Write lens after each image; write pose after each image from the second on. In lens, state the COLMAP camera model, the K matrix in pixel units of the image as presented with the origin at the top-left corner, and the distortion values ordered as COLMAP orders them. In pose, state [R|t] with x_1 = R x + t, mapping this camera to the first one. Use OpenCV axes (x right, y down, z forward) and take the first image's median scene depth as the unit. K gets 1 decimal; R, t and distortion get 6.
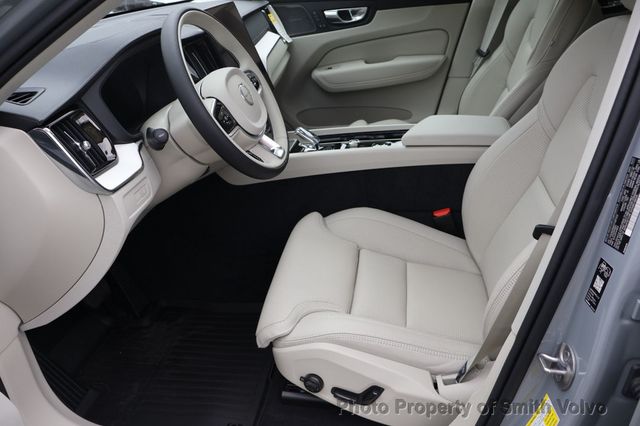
lens RADIAL K [[548.9, 0, 320.0], [0, 548.9, 213.0], [0, 0, 1]] dist [0.030567, 0.006344]
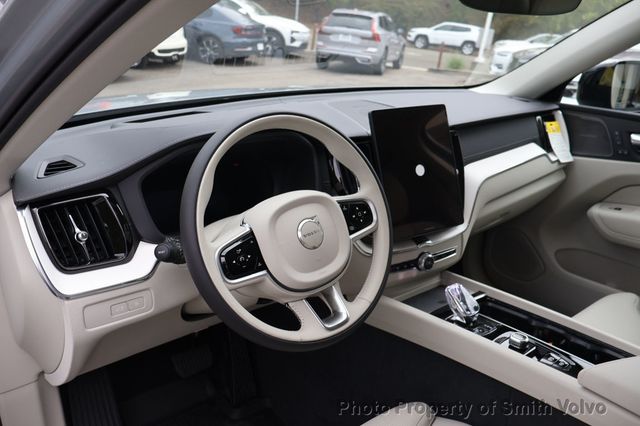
lens RADIAL K [[548.9, 0, 320.0], [0, 548.9, 213.0], [0, 0, 1]] dist [0.030567, 0.006344]
pose [[0.739568, 0.317400, -0.593545, 0.167284], [-0.371185, 0.927946, 0.033718, -0.145533], [0.561480, 0.195379, 0.804094, 0.216085]]
